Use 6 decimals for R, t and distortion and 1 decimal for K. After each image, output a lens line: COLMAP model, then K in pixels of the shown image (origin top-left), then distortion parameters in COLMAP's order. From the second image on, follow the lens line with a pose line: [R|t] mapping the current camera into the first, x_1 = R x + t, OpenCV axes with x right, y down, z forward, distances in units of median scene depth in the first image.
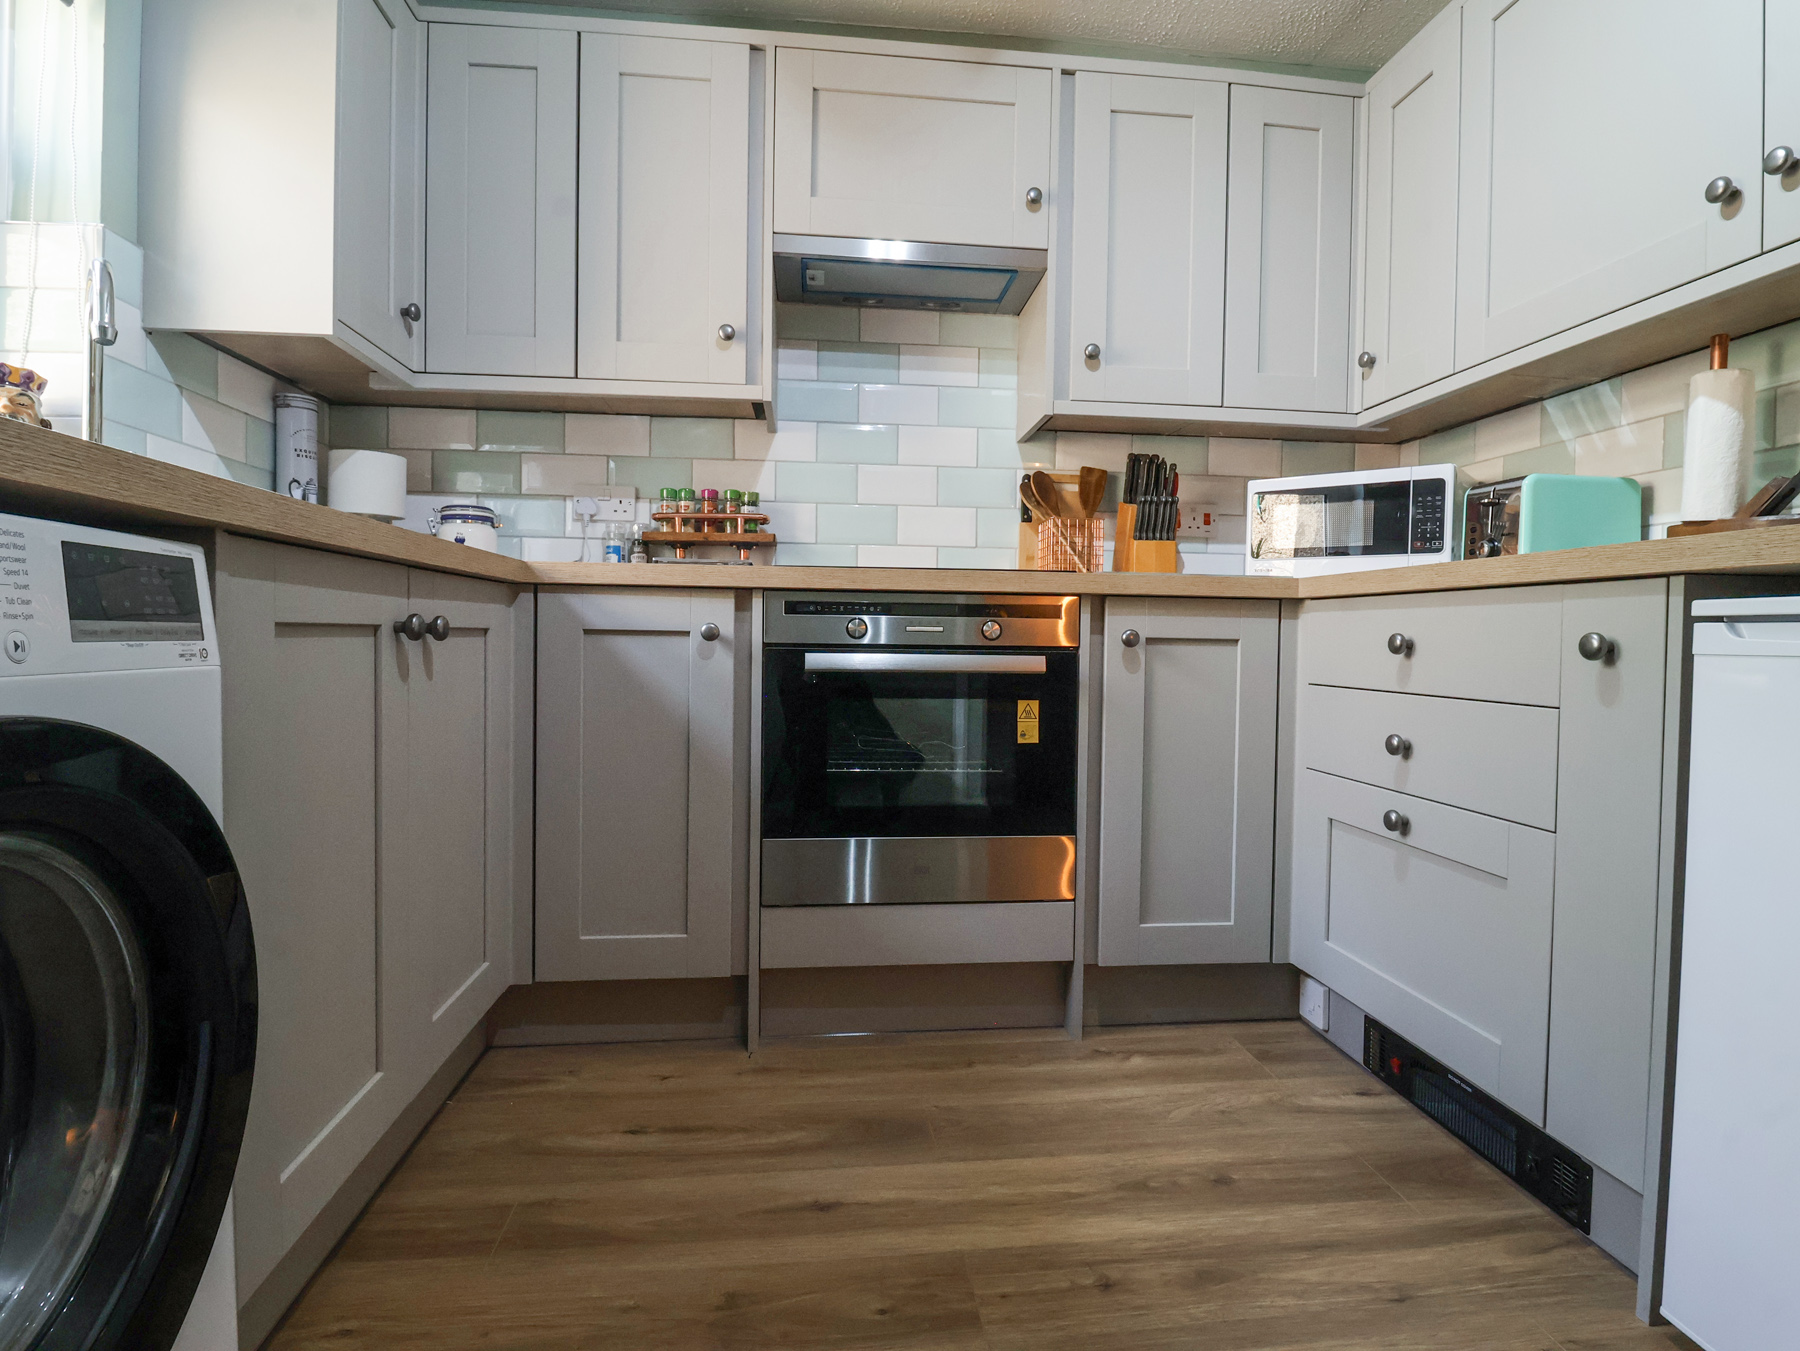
lens RADIAL K [[943.3, 0, 902.7], [0, 943.3, 669.5], [0, 0, 1]] dist [-0.003964, -0.008845]
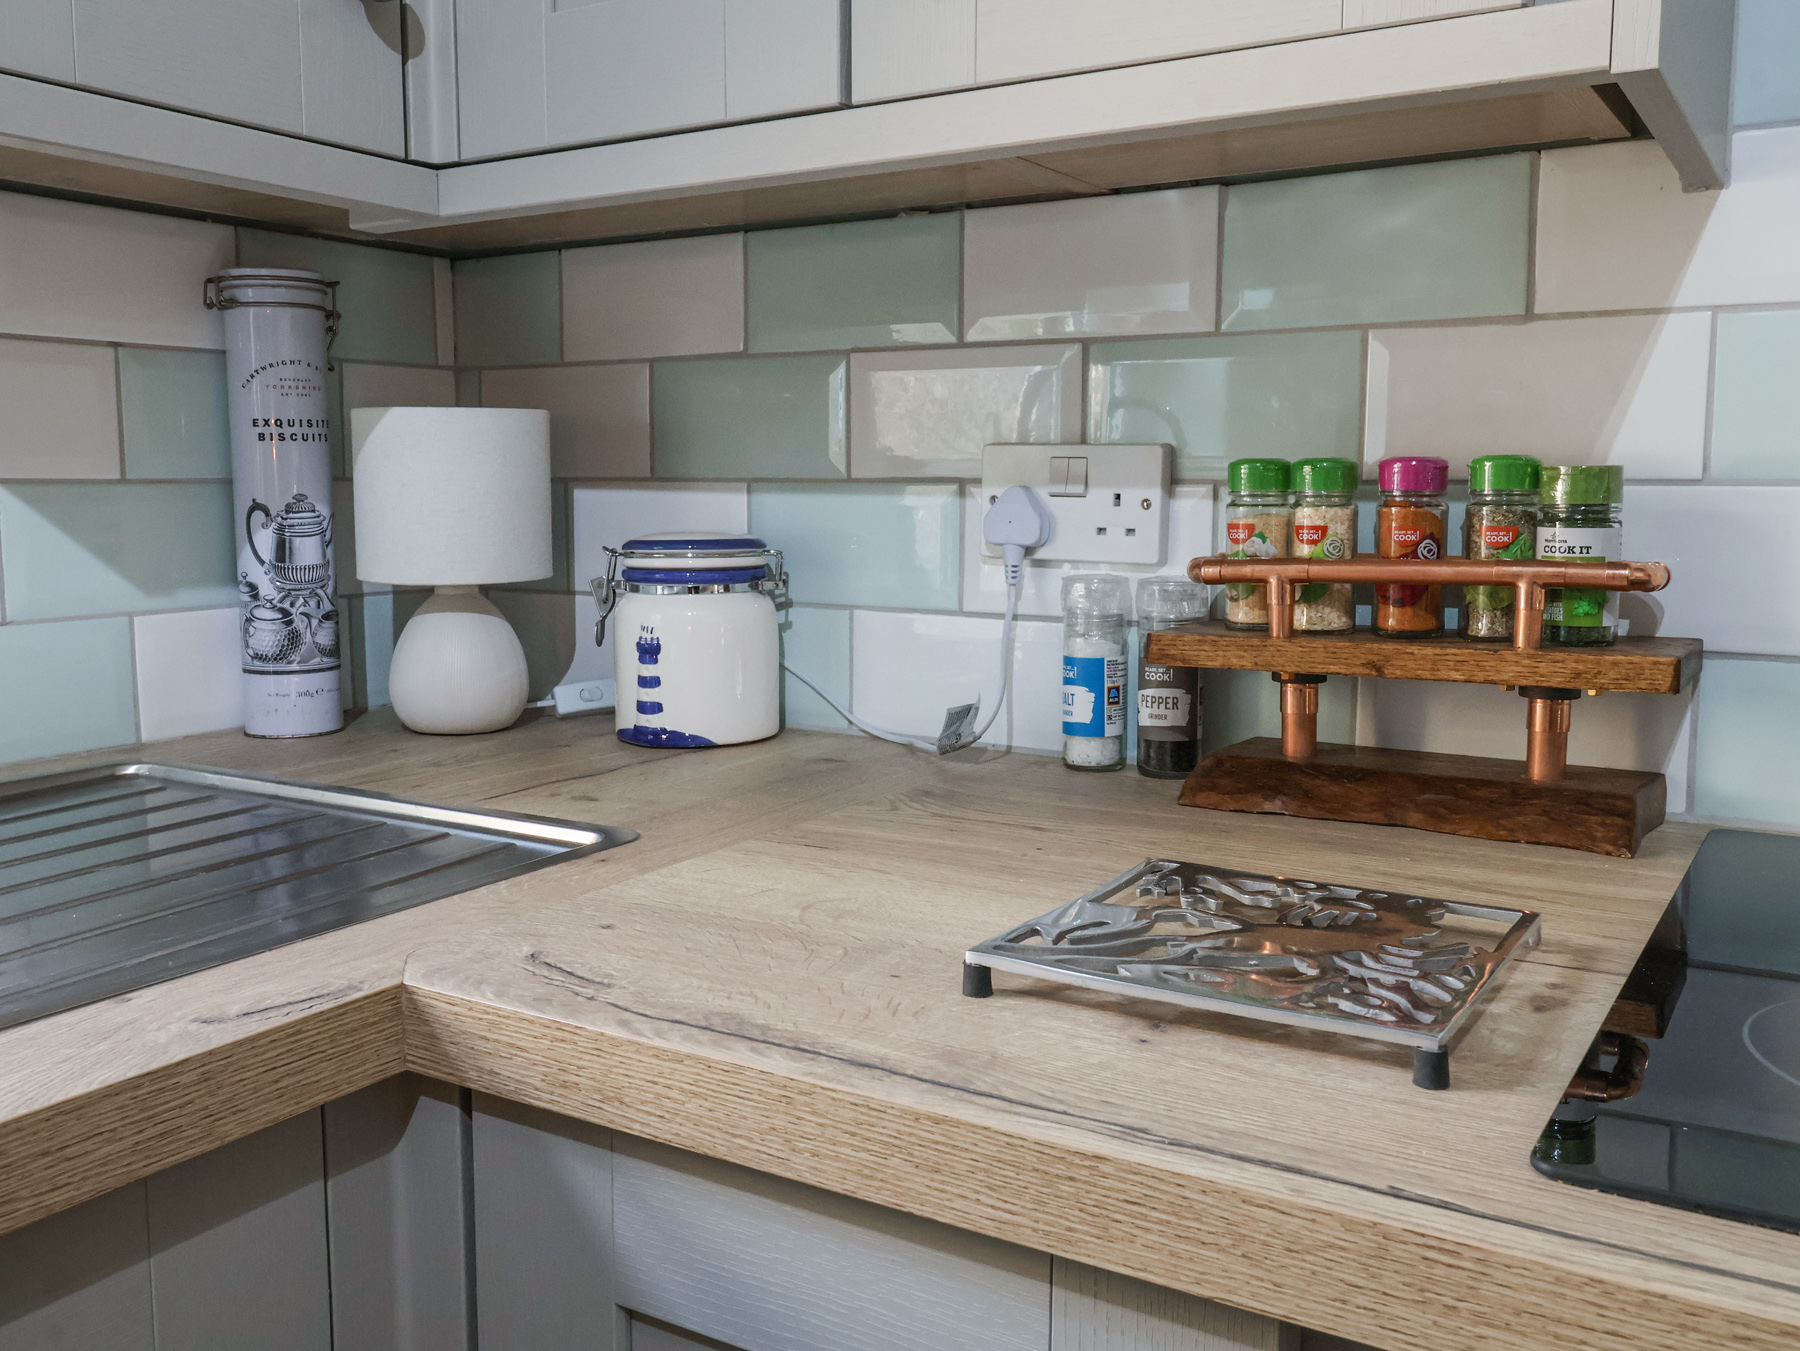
lens RADIAL K [[1596.0, 0, 901.6], [0, 1596.0, 667.8], [0, 0, 1]] dist [0.002387, 0.012184]
pose [[0.802758, 0.052307, -0.594006, -0.057869], [-0.003837, 0.996578, 0.082572, -0.170260], [0.596293, -0.064006, 0.800211, 0.575150]]
